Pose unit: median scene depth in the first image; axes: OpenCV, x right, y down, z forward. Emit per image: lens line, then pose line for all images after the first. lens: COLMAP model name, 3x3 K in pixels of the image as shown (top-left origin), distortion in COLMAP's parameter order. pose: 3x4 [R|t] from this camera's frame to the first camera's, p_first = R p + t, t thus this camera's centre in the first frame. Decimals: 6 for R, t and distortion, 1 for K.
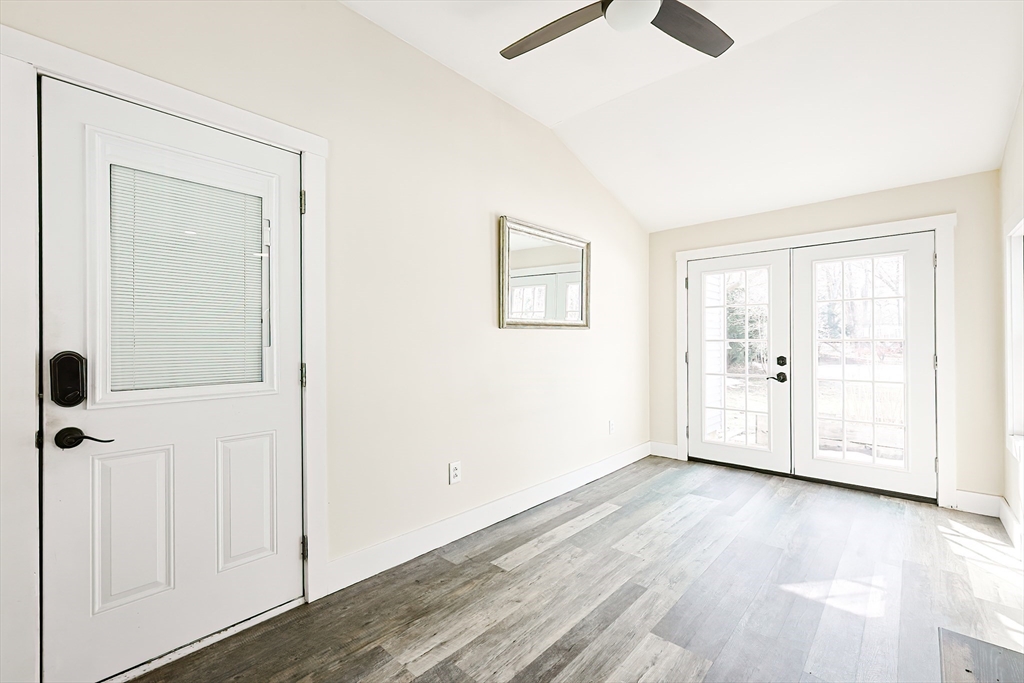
lens RADIAL K [[433.0, 0, 516.2], [0, 433.0, 343.2], [0, 0, 1]] dist [0.005866, -0.000891]
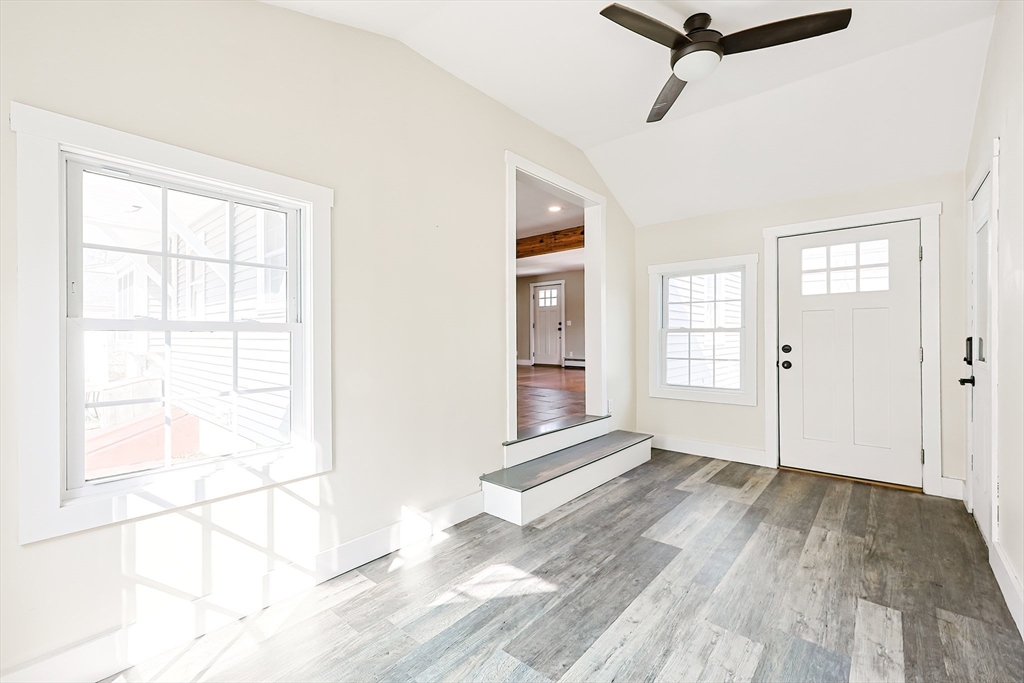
lens RADIAL K [[433.0, 0, 512.1], [0, 433.0, 331.3], [0, 0, 1]] dist [0.005866, -0.000891]
pose [[-0.999759, 0.011361, -0.018794, 0.710463], [0.011654, 0.999812, -0.015529, 0.003398], [0.018614, -0.015744, -0.999703, 1.947423]]
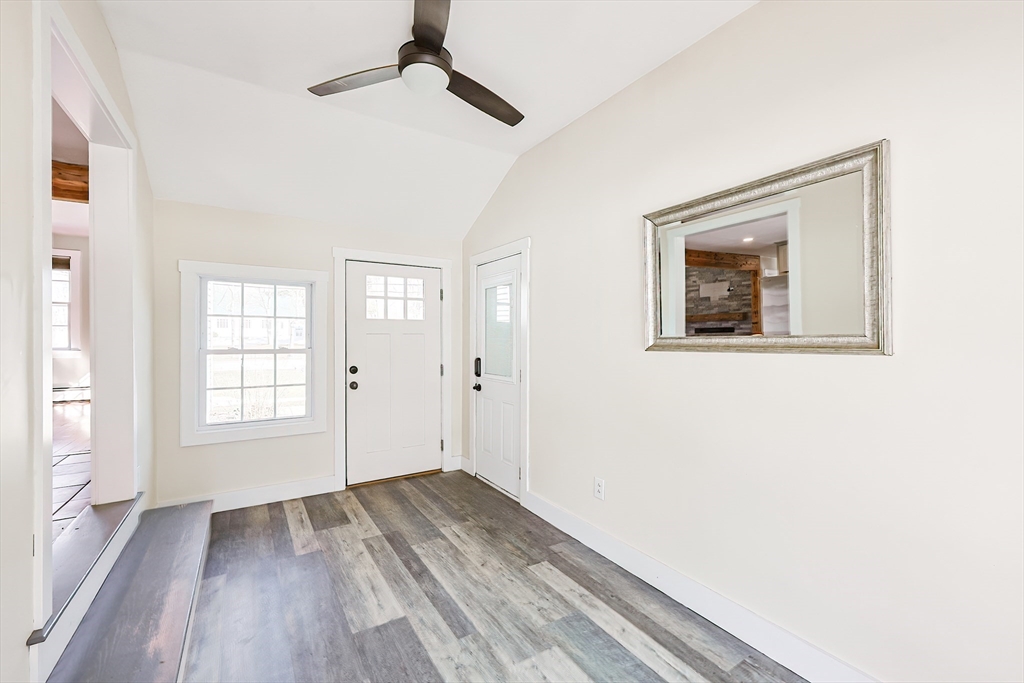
lens RADIAL K [[433.0, 0, 511.6], [0, 433.0, 341.5], [0, 0, 1]] dist [0.005866, -0.000891]
pose [[-0.268368, 0.014597, -0.963206, 1.133829], [-0.001027, 0.999880, 0.015439, -0.087696], [0.963316, 0.005133, -0.268321, 1.324365]]
